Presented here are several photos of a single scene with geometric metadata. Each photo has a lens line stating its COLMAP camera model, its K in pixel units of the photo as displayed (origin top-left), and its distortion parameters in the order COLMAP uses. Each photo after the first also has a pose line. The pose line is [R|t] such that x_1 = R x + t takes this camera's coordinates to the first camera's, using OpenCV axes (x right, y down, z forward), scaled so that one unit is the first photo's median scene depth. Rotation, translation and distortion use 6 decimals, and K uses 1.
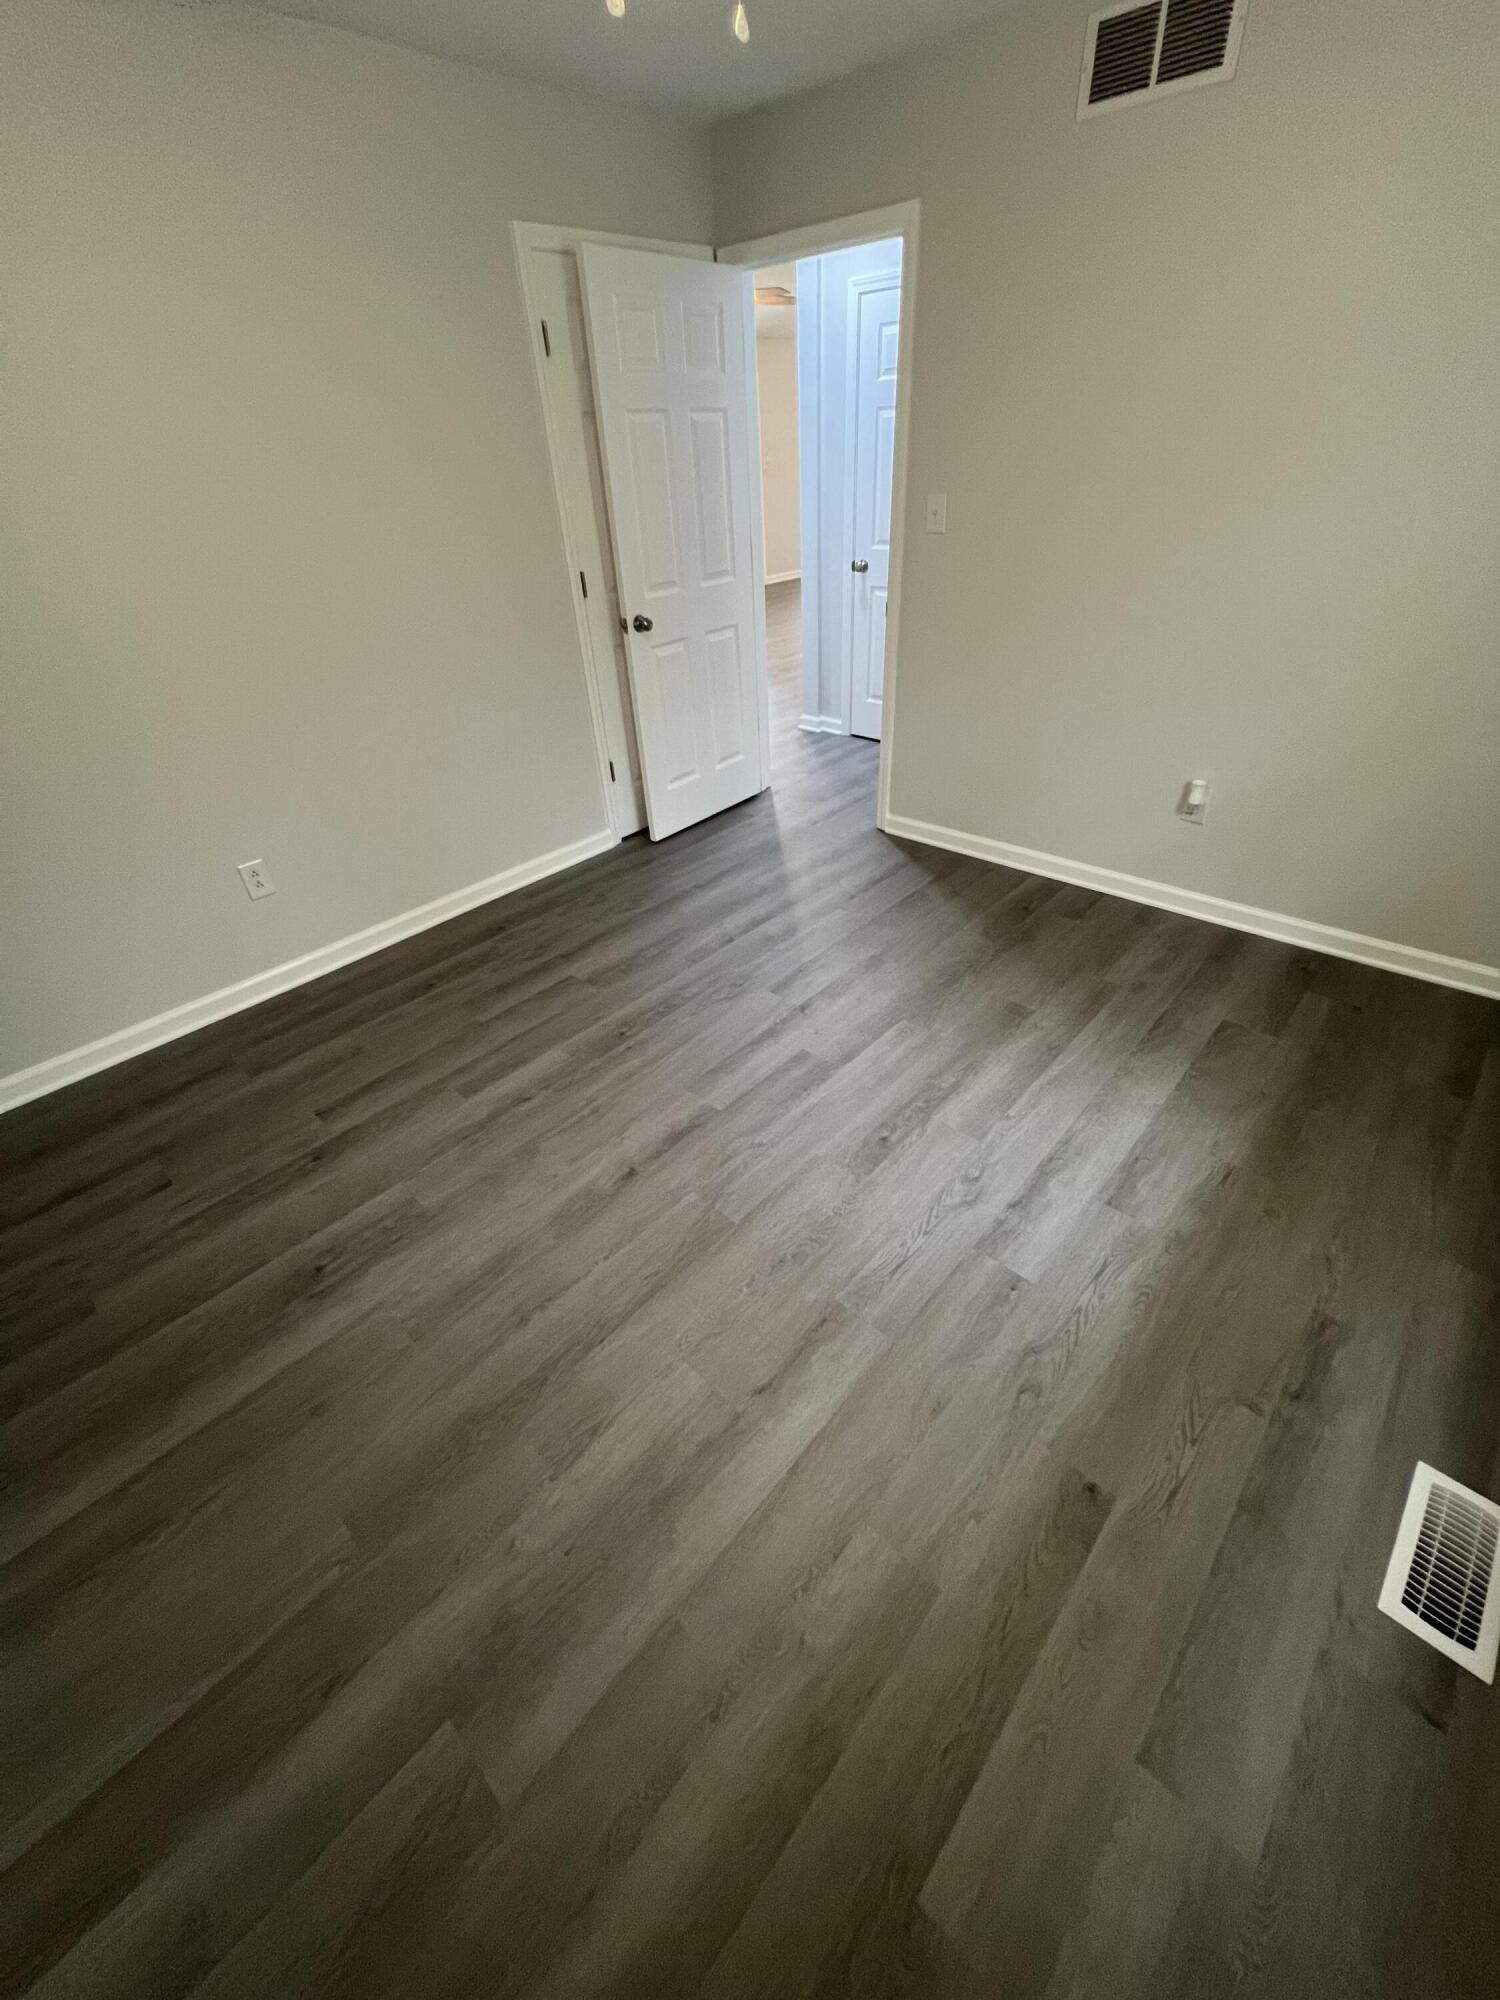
lens RADIAL K [[794.7, 0, 747.2], [0, 794.7, 995.2], [0, 0, 1]] dist [-0.001506, 0.000481]
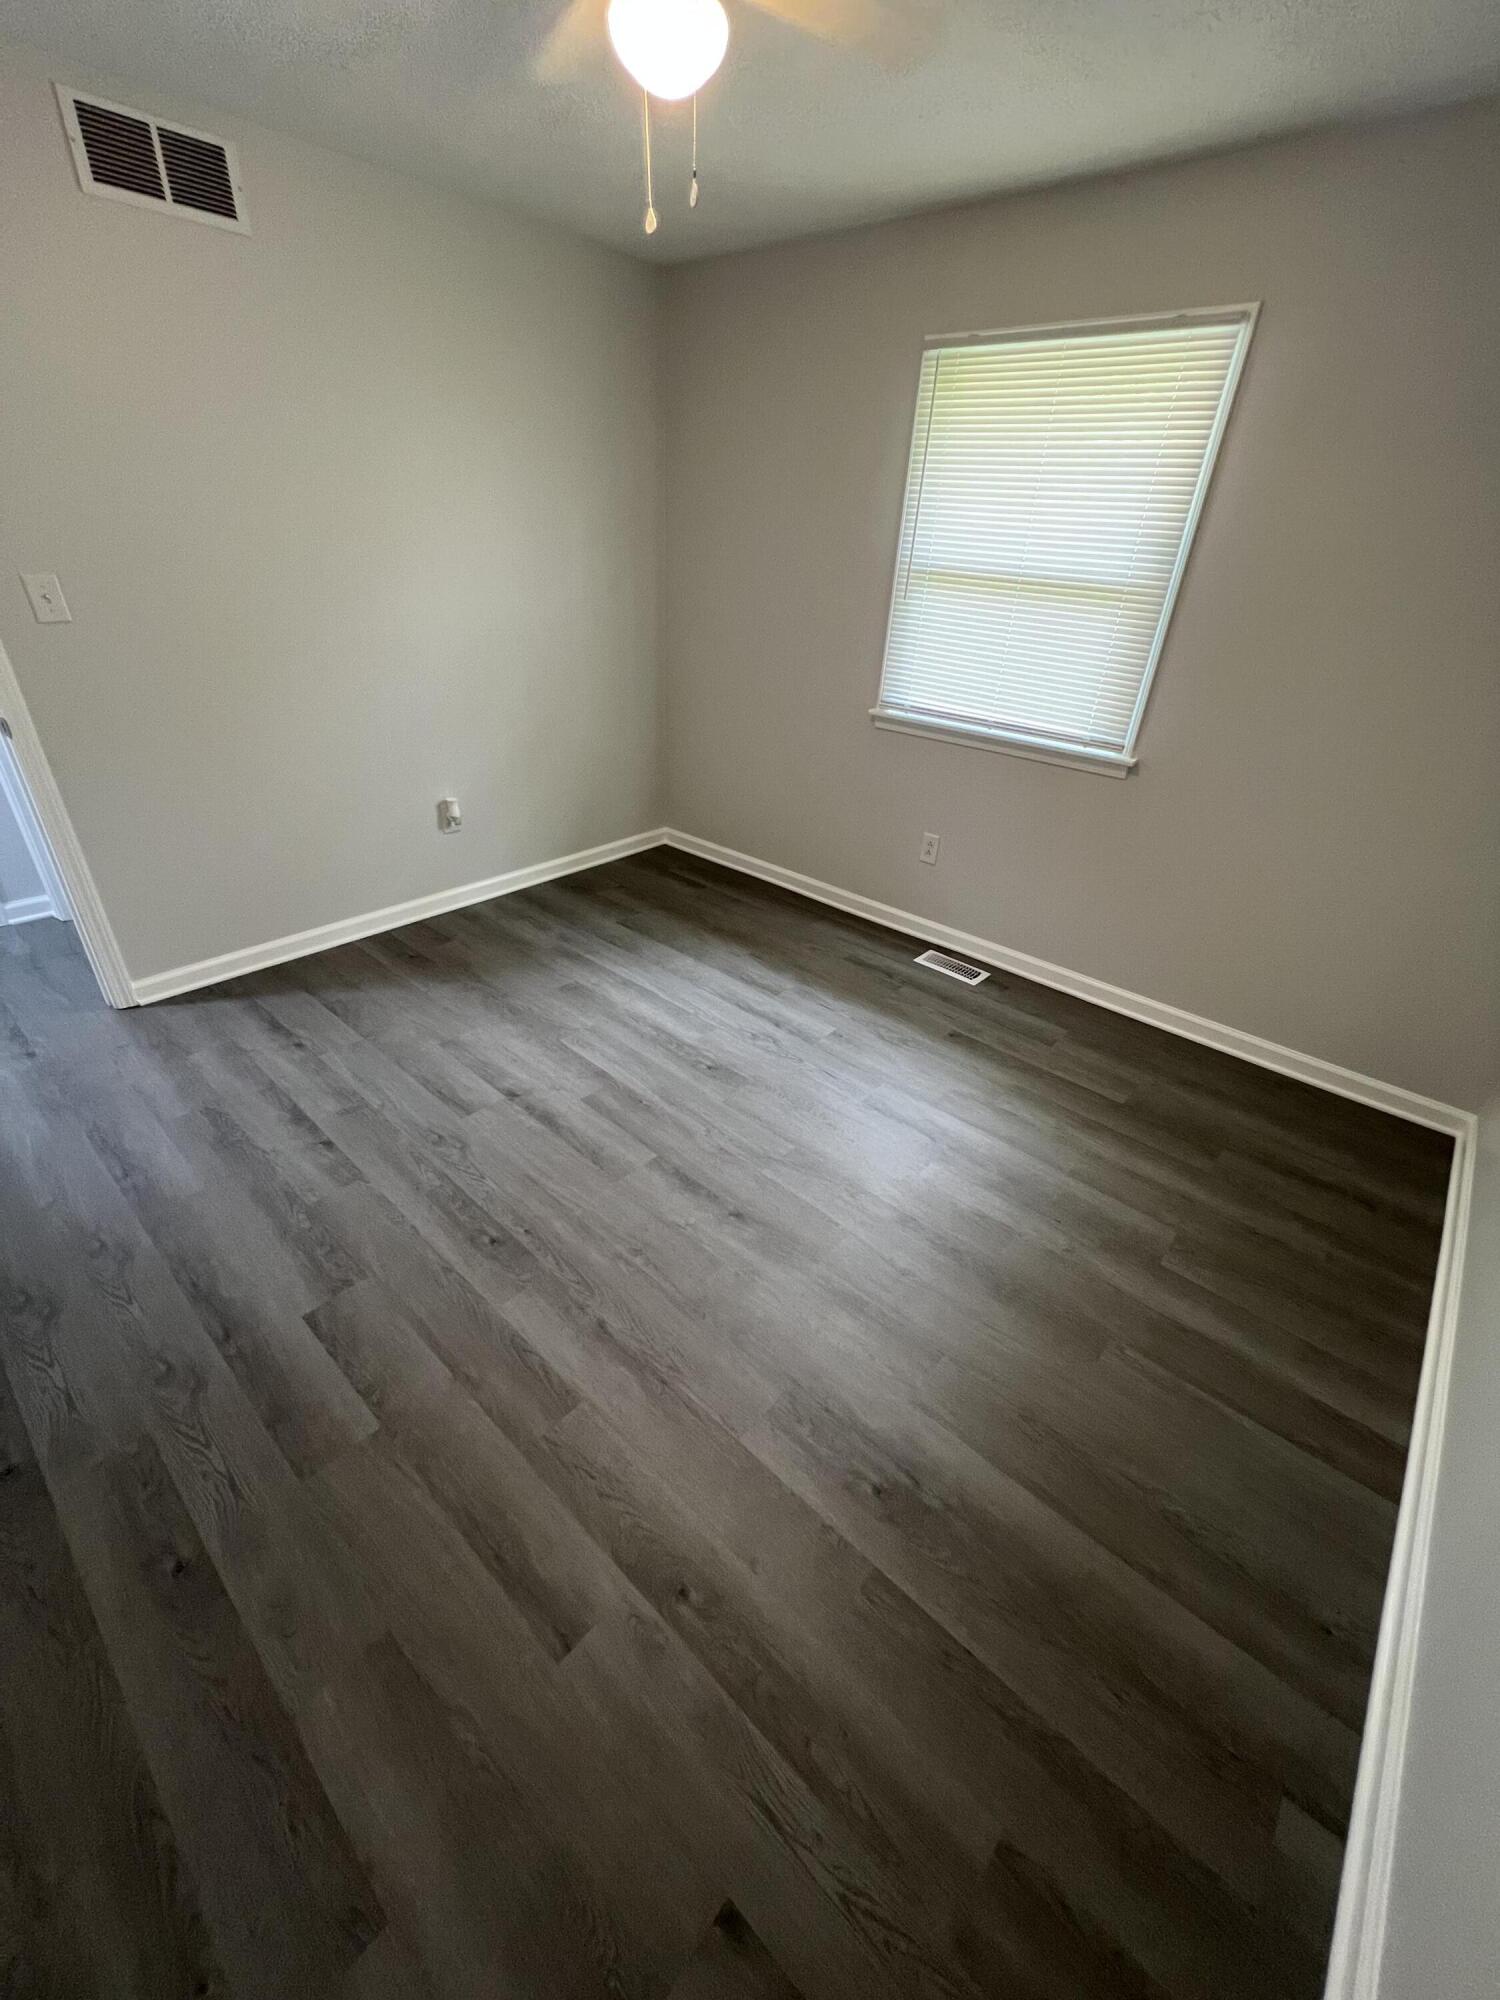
lens RADIAL K [[802.5, 0, 752.5], [0, 802.5, 999.1], [0, 0, 1]] dist [-0.004369, 0.001743]
pose [[-0.022807, -0.456585, 0.889387, -0.918067], [0.527304, 0.750319, 0.398713, -0.373874], [-0.849371, 0.478071, 0.223646, 0.613623]]
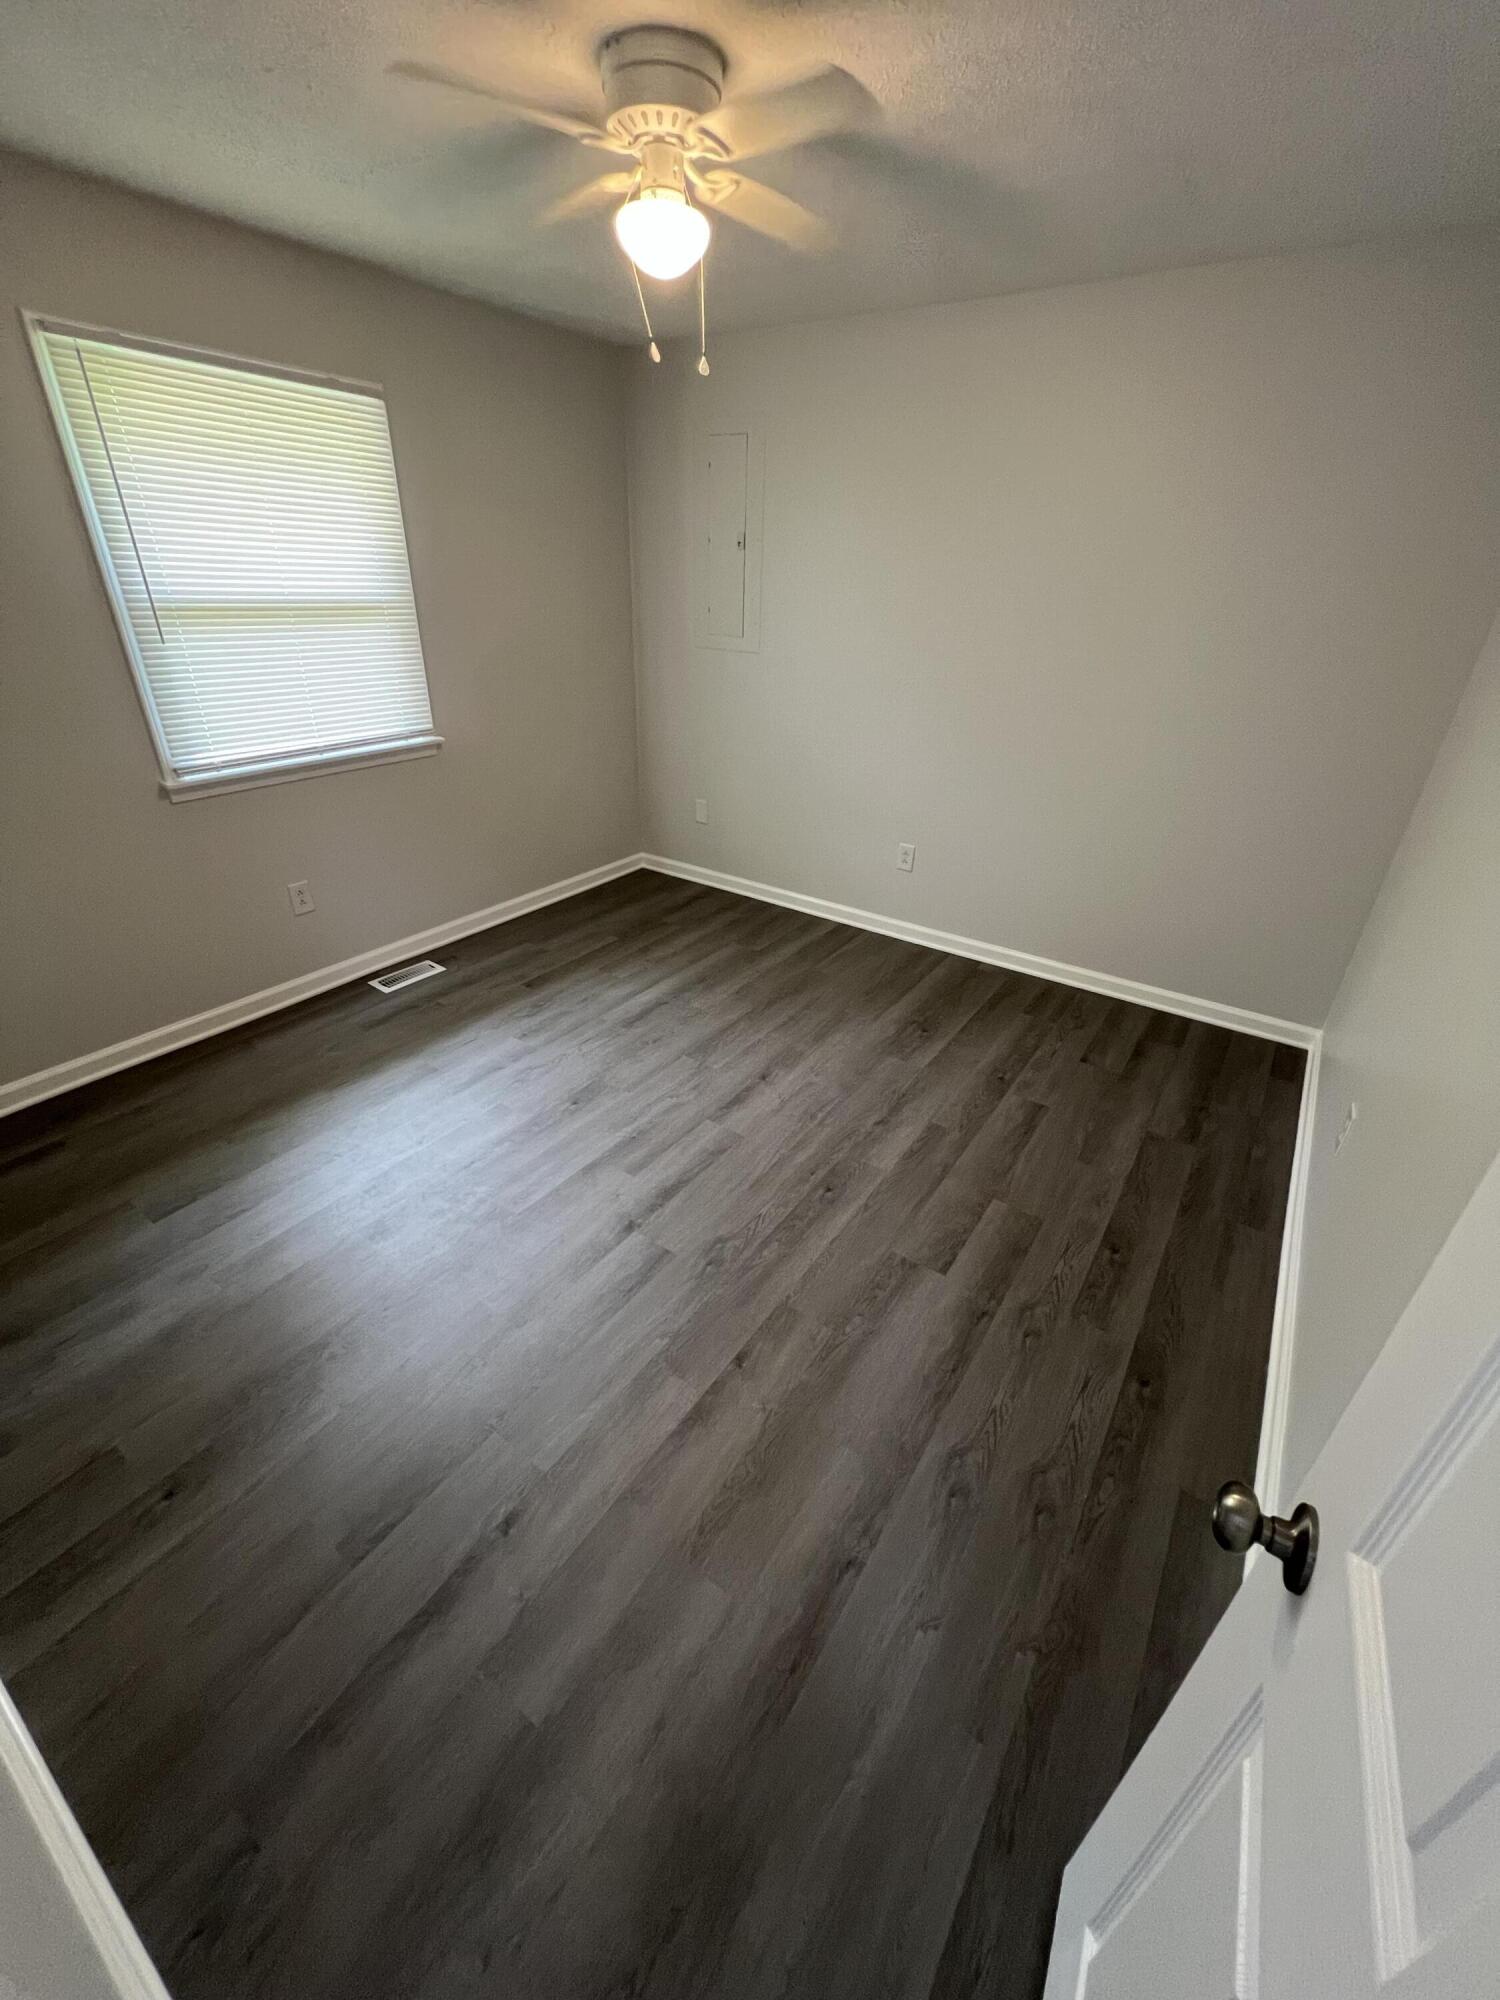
lens RADIAL K [[802.5, 0, 752.9], [0, 802.5, 1000.4], [0, 0, 1]] dist [-0.004369, 0.001743]
pose [[-0.989368, 0.087698, -0.116019, 0.023671], [-0.064783, 0.448474, 0.891445, -1.081290], [0.130209, 0.889483, -0.438024, 1.474794]]
